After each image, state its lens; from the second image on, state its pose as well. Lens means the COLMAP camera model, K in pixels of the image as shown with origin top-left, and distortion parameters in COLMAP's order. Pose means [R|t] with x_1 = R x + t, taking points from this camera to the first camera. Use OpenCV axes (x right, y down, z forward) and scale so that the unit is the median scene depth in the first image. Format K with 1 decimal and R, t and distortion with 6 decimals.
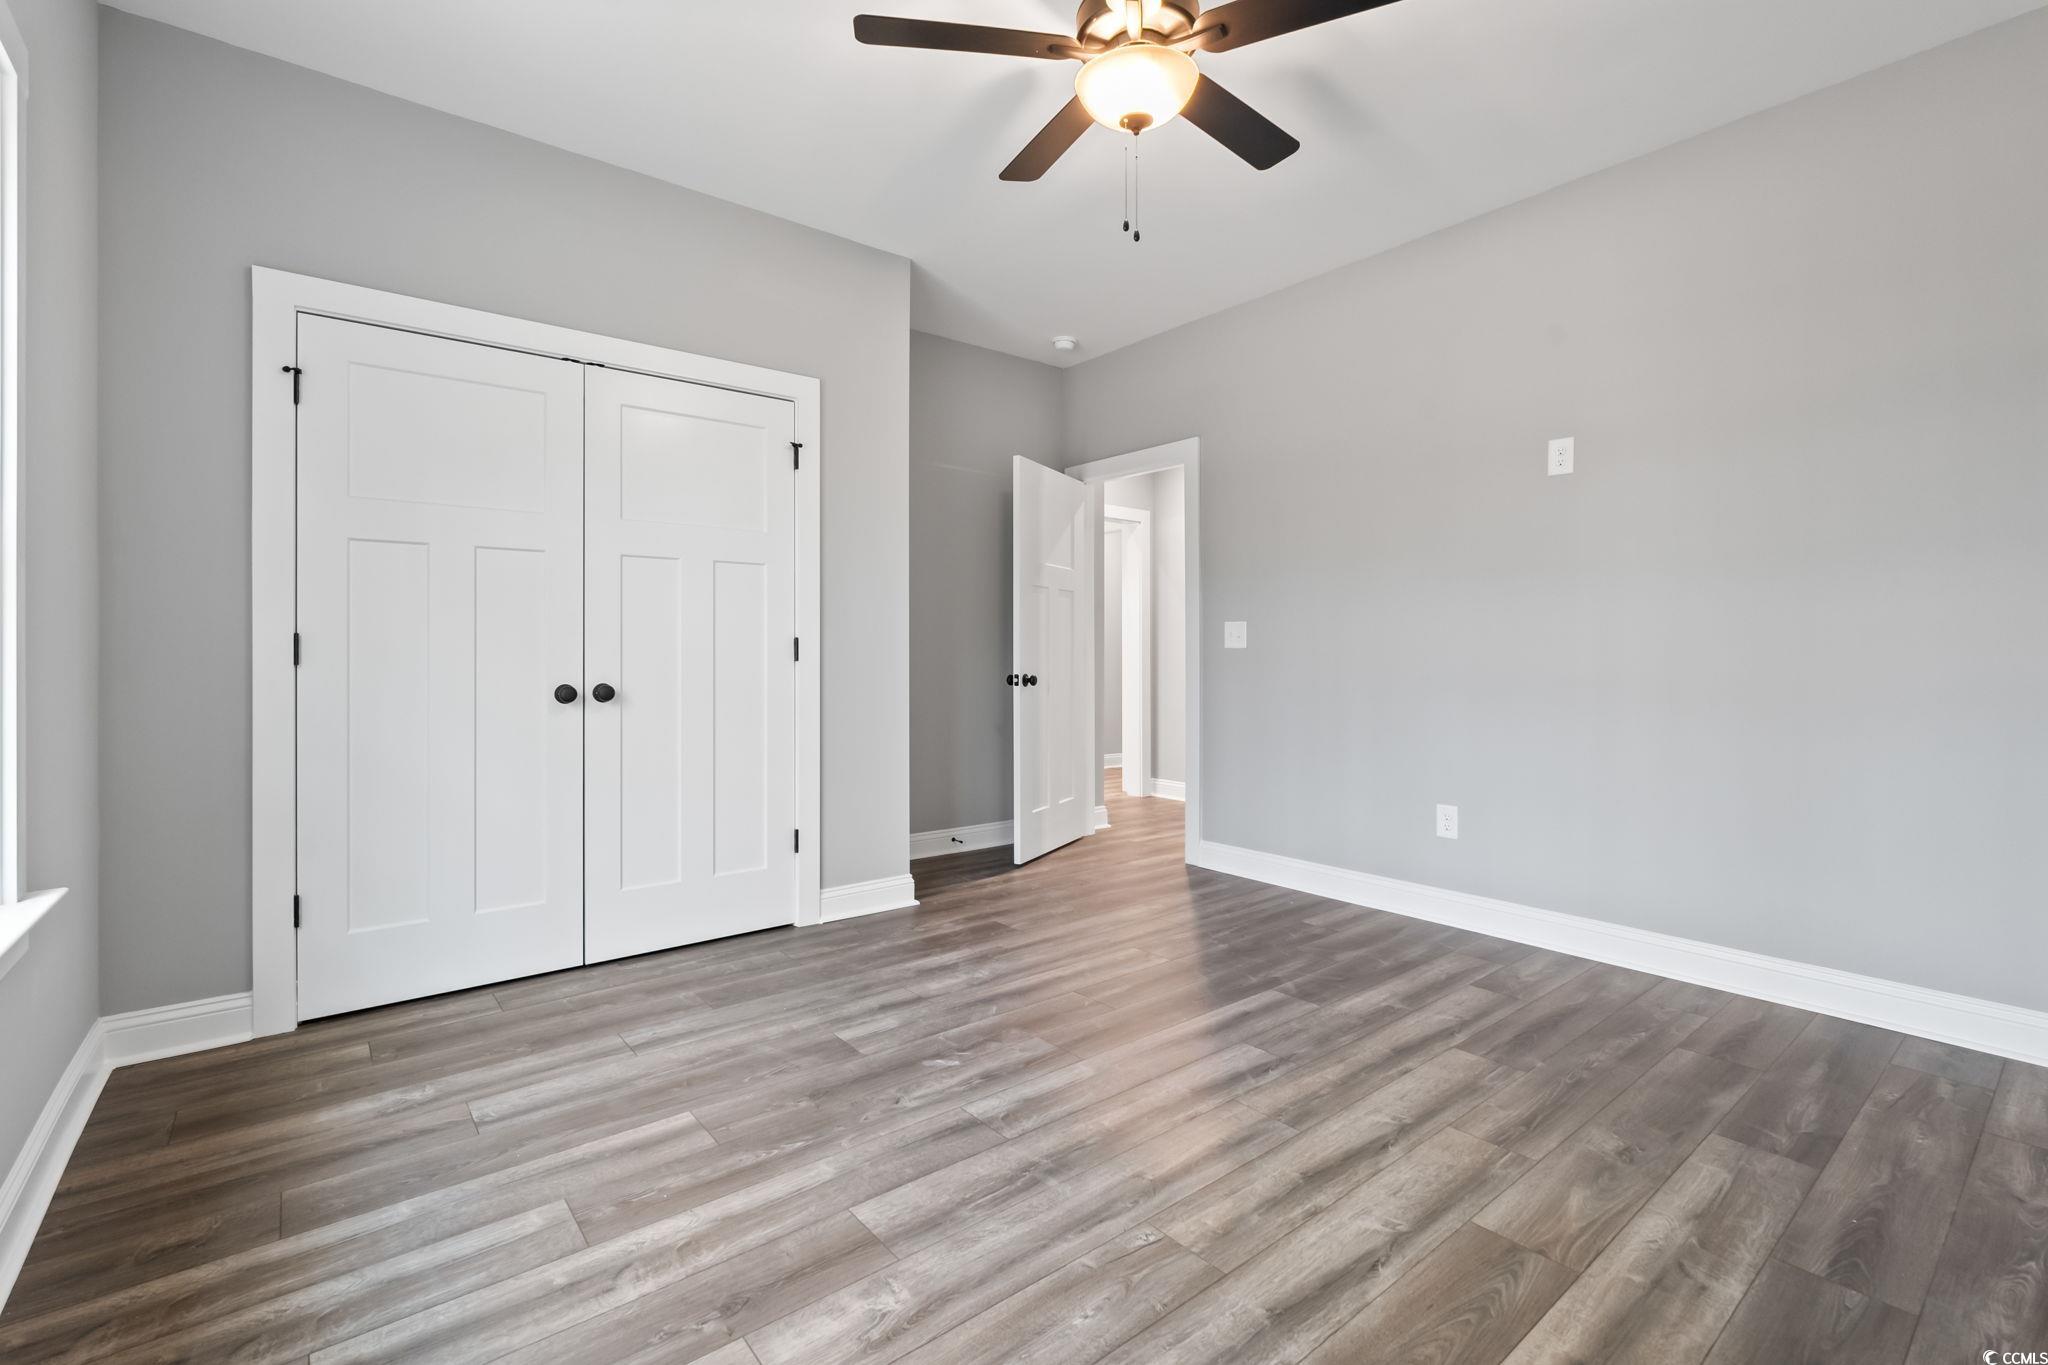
lens RADIAL K [[902.2, 0, 1018.5], [0, 902.2, 677.9], [0, 0, 1]] dist [-0.002857, 0.000735]
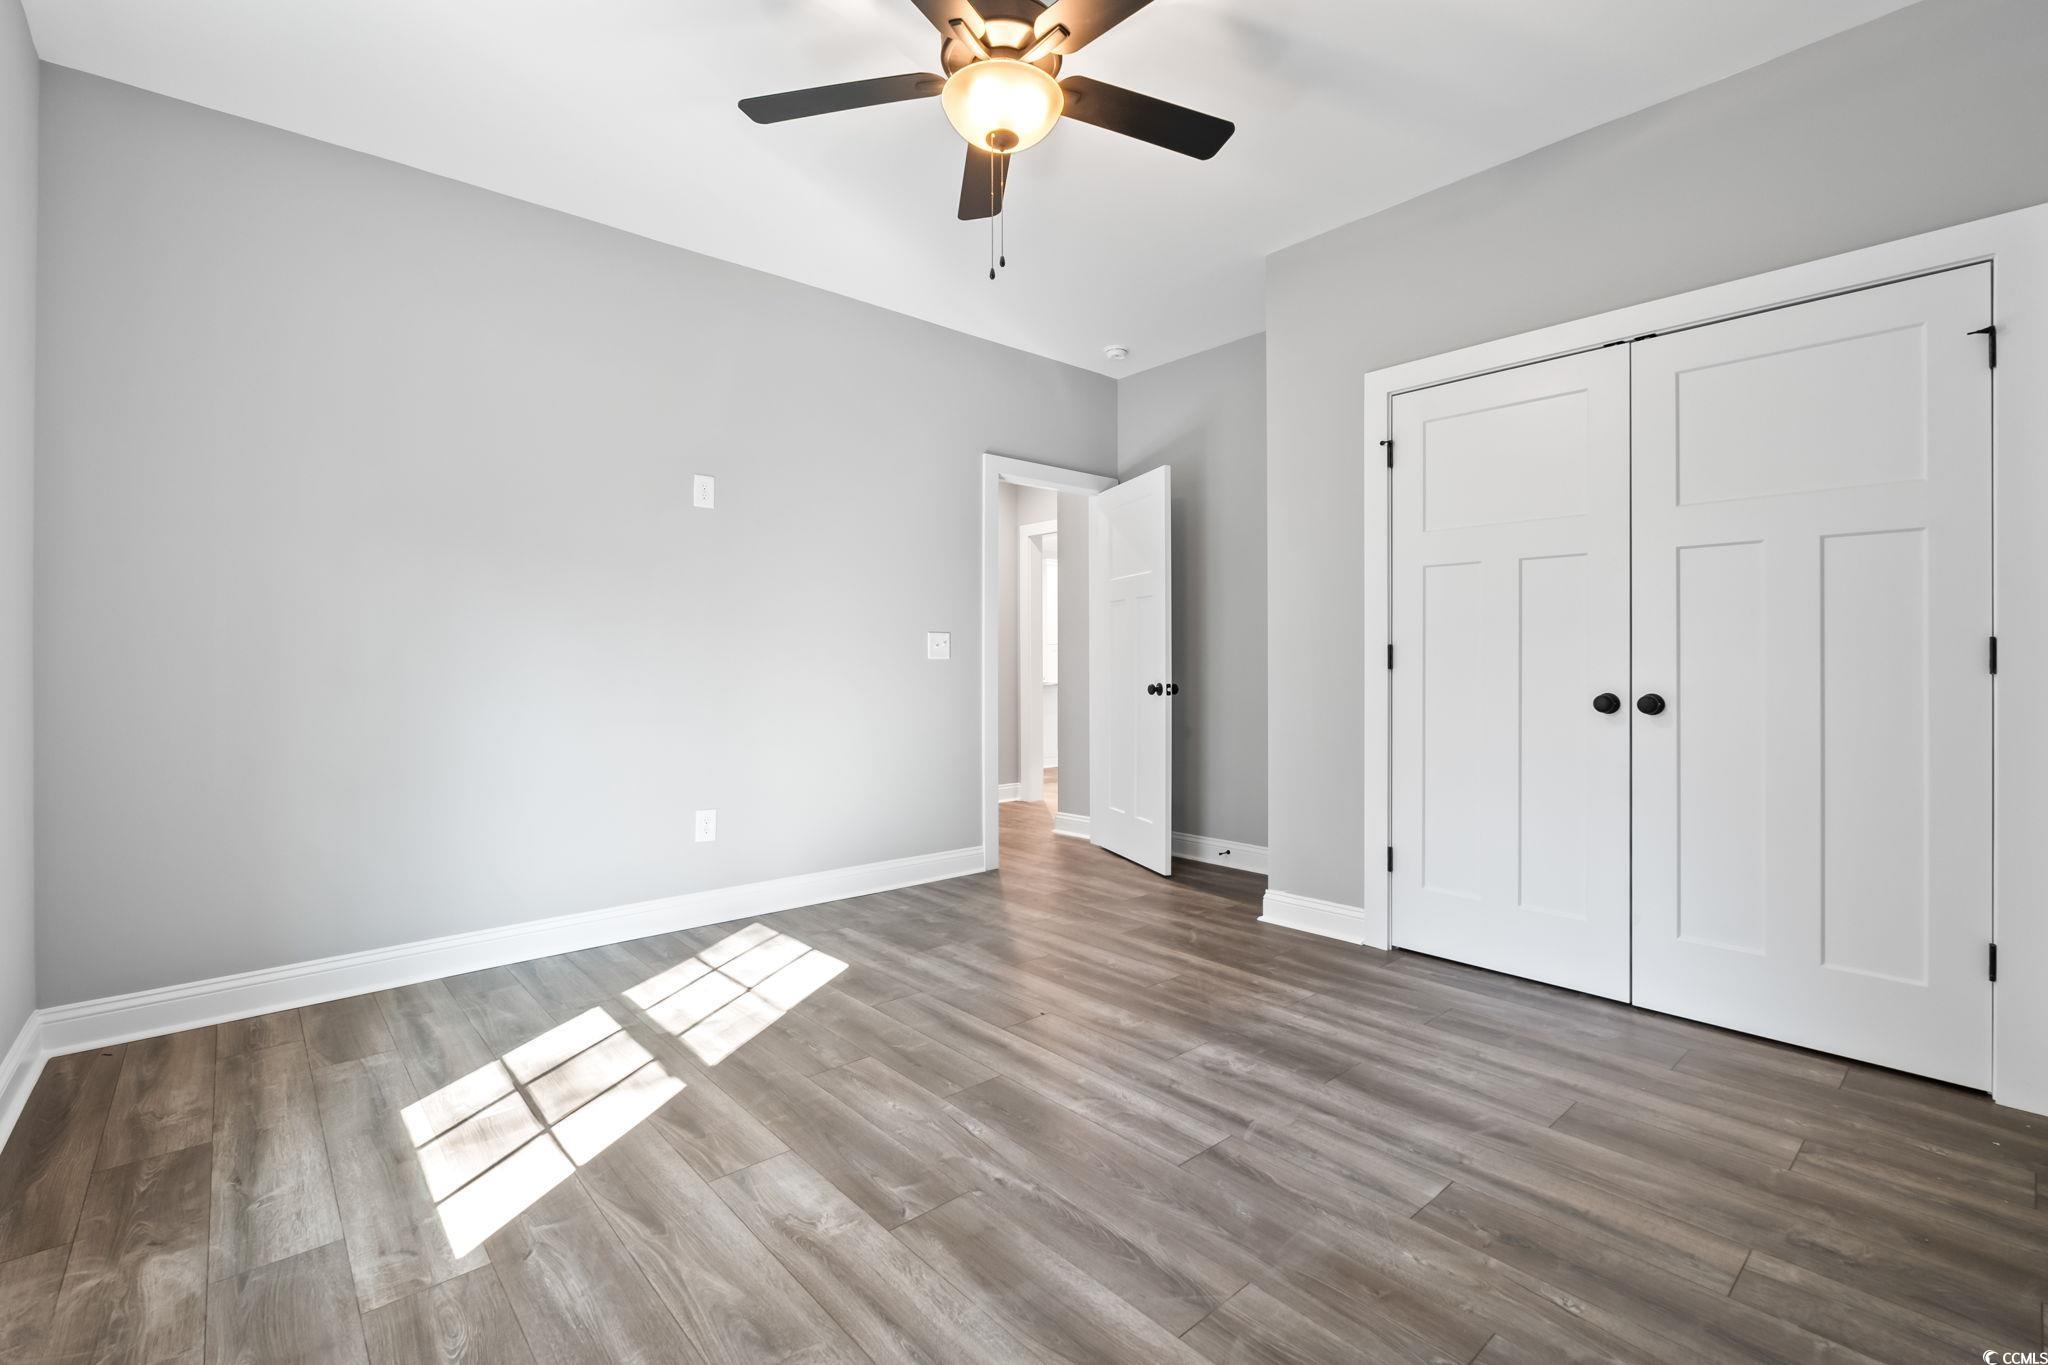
lens RADIAL K [[902.2, 0, 1038.1], [0, 902.2, 650.3], [0, 0, 1]] dist [-0.002857, 0.000735]
pose [[0.061122, -0.005408, -0.998116, 0.470161], [-0.031518, 0.999476, -0.007346, -0.013666], [0.997633, 0.031908, 0.060920, 0.422570]]
